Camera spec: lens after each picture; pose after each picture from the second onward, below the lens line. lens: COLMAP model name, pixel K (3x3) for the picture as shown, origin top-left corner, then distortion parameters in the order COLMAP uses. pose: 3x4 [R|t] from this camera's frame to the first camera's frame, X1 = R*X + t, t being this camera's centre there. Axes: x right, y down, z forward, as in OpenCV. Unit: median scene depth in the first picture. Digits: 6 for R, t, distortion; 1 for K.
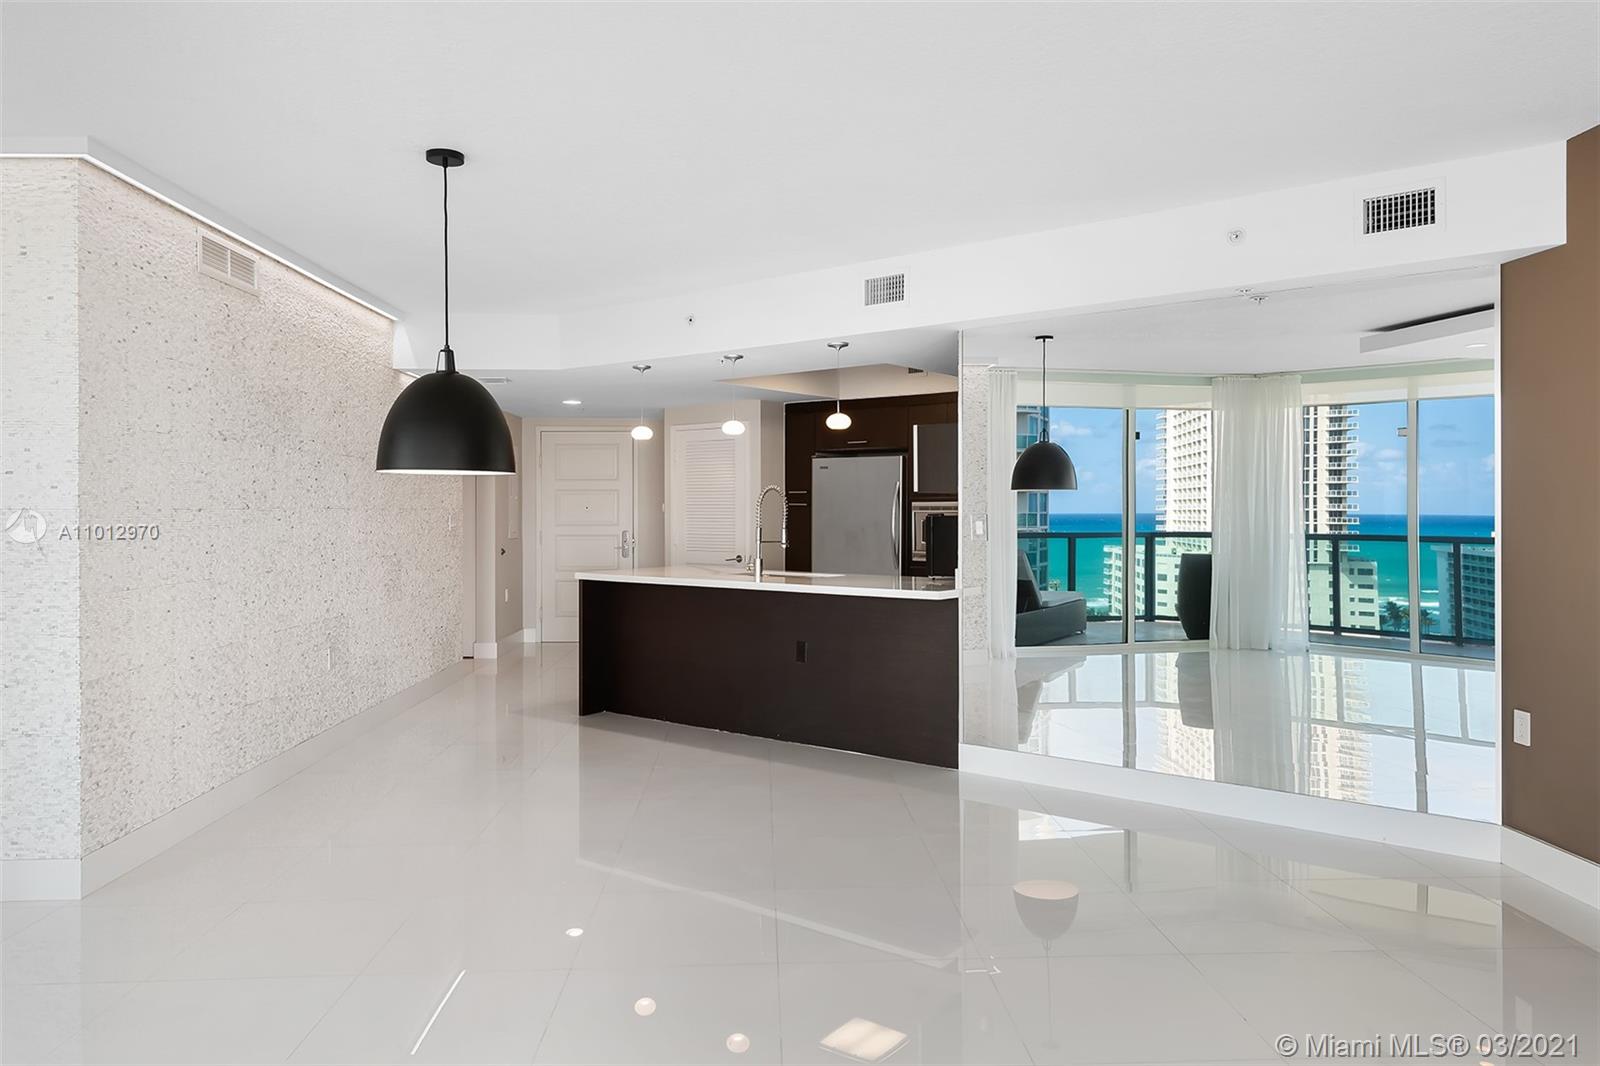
lens RADIAL K [[1050.0, 0, 804.0], [0, 1050.0, 520.3], [0, 0, 1]] dist [0.024100, -0.018673]
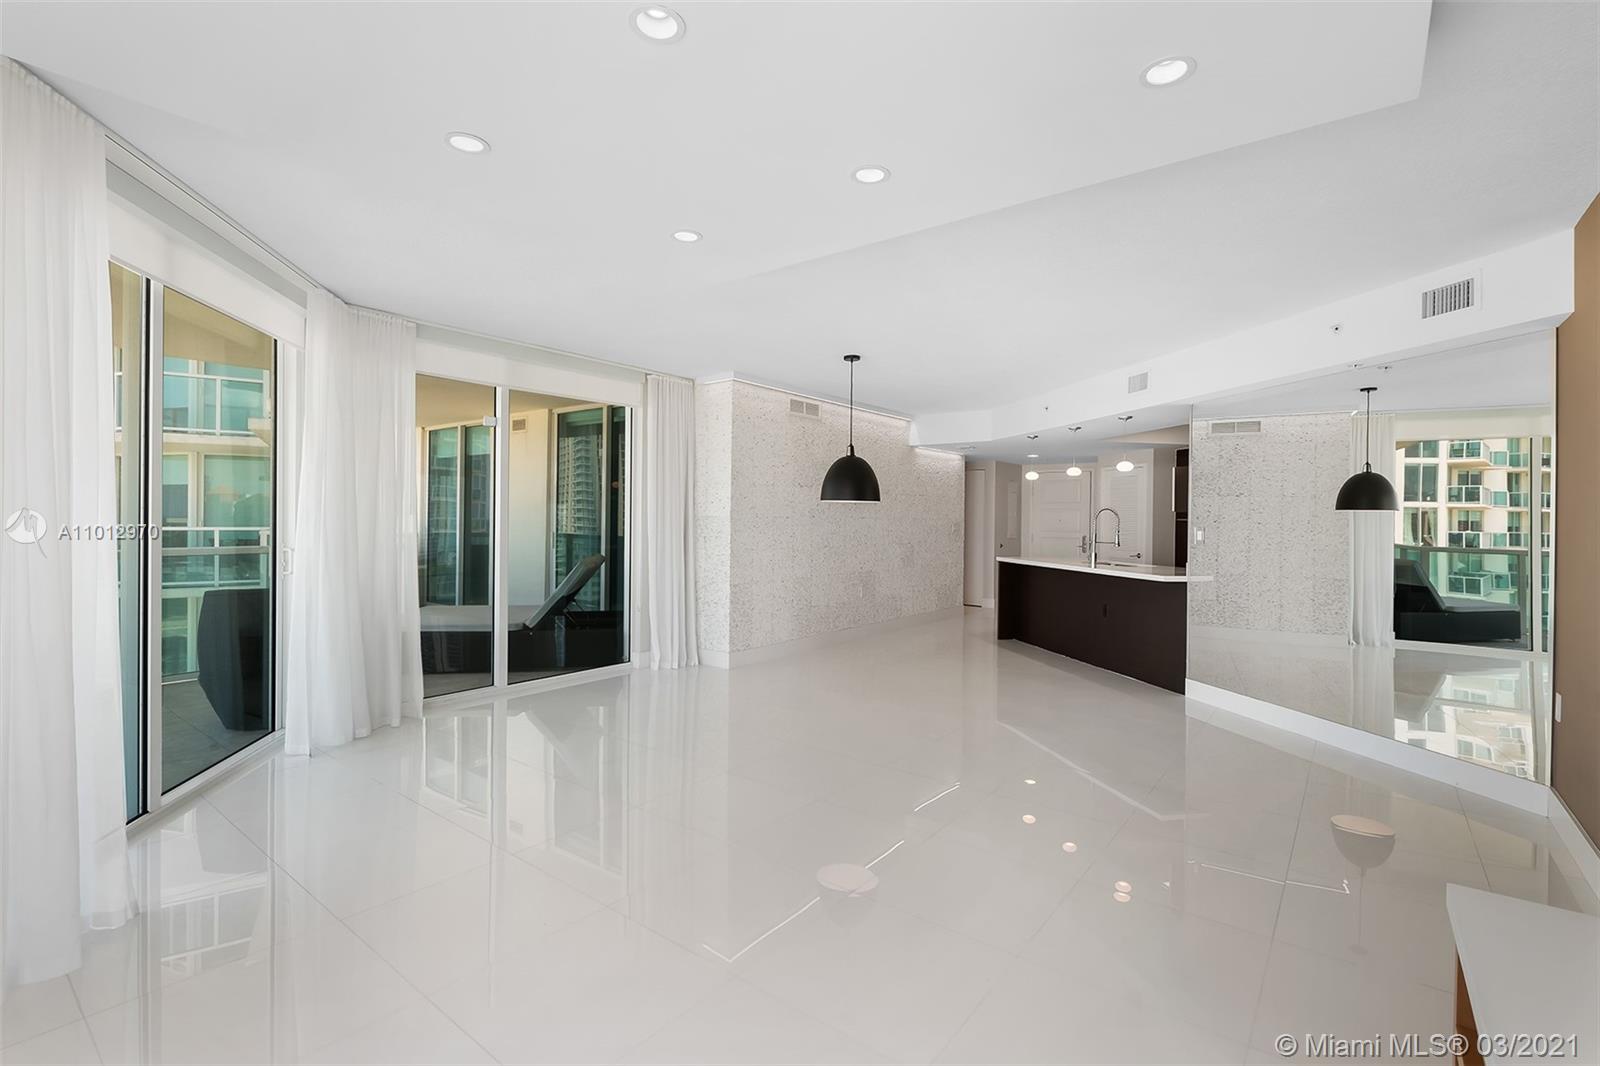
lens RADIAL K [[719.0, 0, 804.2], [0, 719.0, 523.8], [0, 0, 1]] dist [0.001969, -0.005133]
pose [[0.758544, 0.015938, -0.651427, 0.398954], [-0.020713, 0.999785, 0.000343, 0.001801], [0.651293, 0.013233, 0.758711, -0.139181]]
